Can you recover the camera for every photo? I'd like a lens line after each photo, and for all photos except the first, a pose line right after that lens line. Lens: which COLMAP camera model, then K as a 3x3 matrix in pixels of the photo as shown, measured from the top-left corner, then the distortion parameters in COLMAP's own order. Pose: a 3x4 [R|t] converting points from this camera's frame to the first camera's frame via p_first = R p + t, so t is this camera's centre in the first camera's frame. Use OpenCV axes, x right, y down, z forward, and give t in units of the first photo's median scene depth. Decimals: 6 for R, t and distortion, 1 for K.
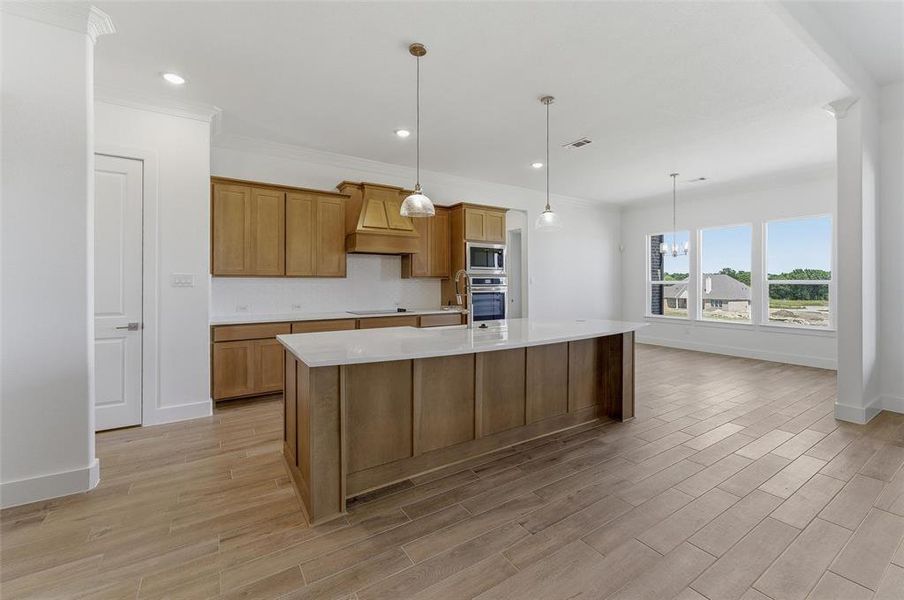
lens RADIAL K [[382.1, 0, 452.5], [0, 382.1, 275.4], [0, 0, 1]] dist [-0.002414, 0.000014]
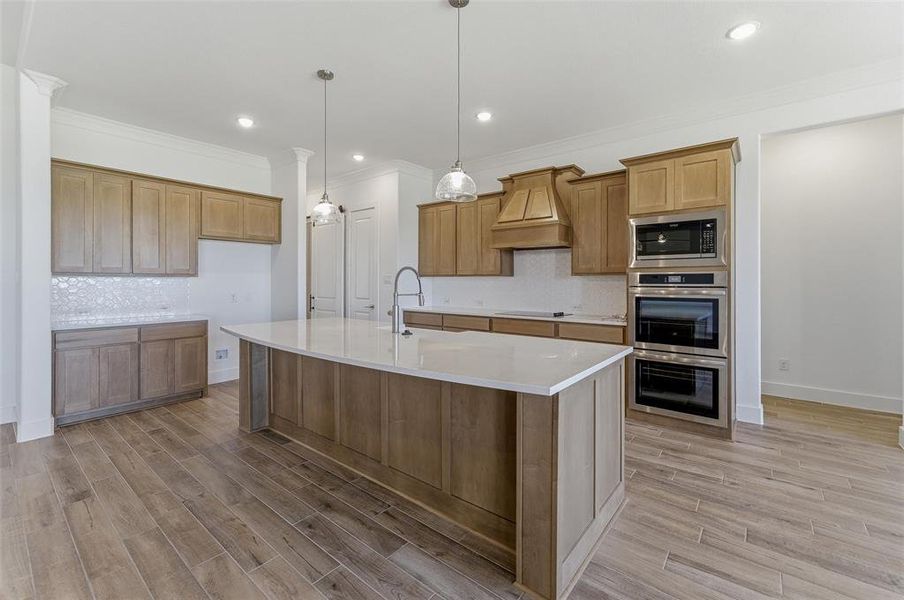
lens RADIAL K [[382.1, 0, 457.8], [0, 382.1, 280.6], [0, 0, 1]] dist [-0.002414, 0.000014]
pose [[0.312932, 0.000715, -0.949775, 0.936553], [0.017279, 0.999830, 0.006446, 0.014613], [0.949619, -0.018428, 0.312866, 0.867609]]
